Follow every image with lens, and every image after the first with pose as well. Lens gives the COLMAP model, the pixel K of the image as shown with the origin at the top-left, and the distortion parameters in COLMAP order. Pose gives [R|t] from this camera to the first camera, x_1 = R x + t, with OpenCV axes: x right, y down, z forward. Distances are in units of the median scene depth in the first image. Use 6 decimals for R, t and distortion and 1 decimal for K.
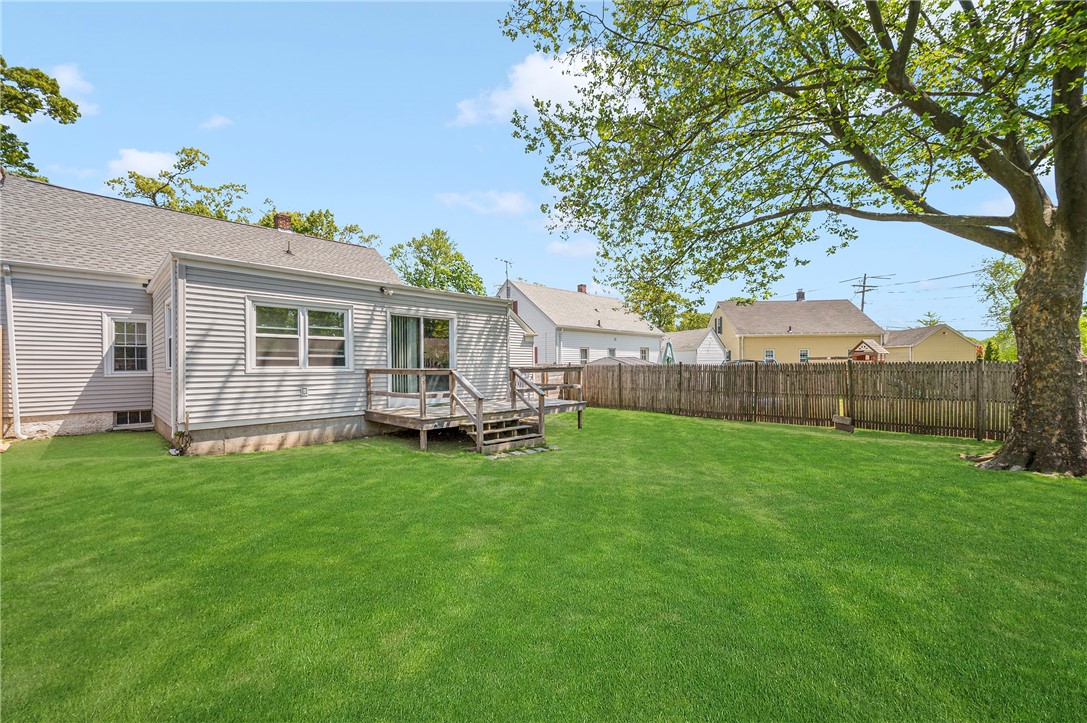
lens RADIAL K [[432.0, 0, 543.8], [0, 432.0, 366.1], [0, 0, 1]] dist [0.000810, -0.000053]
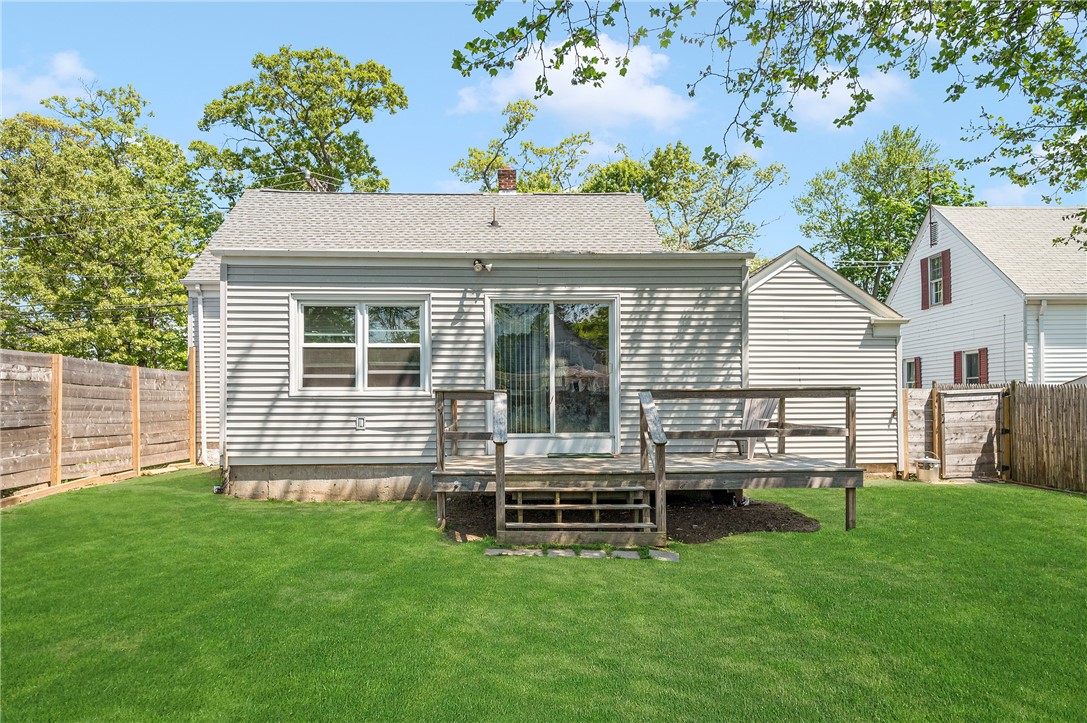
lens RADIAL K [[763.5, 0, 543.3], [0, 763.5, 394.3], [0, 0, 1]] dist [0.001958, -0.001344]
pose [[0.722961, 0.000530, -0.690889, 0.477591], [-0.001434, 0.999999, -0.000733, 0.011557], [0.690887, 0.001521, 0.722961, 0.288104]]
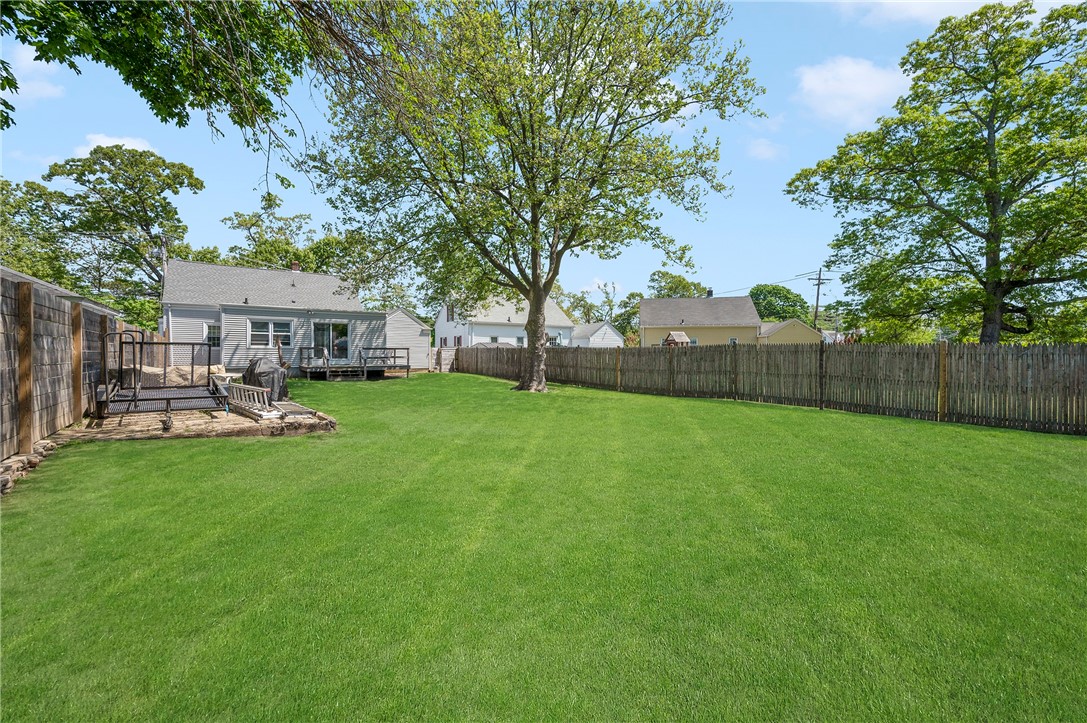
lens RADIAL K [[441.6, 0, 546.3], [0, 441.6, 350.9], [0, 0, 1]] dist [-0.001824, -0.000298]
pose [[0.984894, 0.011610, -0.172767, 1.301687], [-0.011525, 0.999932, 0.001497, 0.008149], [0.172773, 0.000517, 0.984962, -1.094267]]
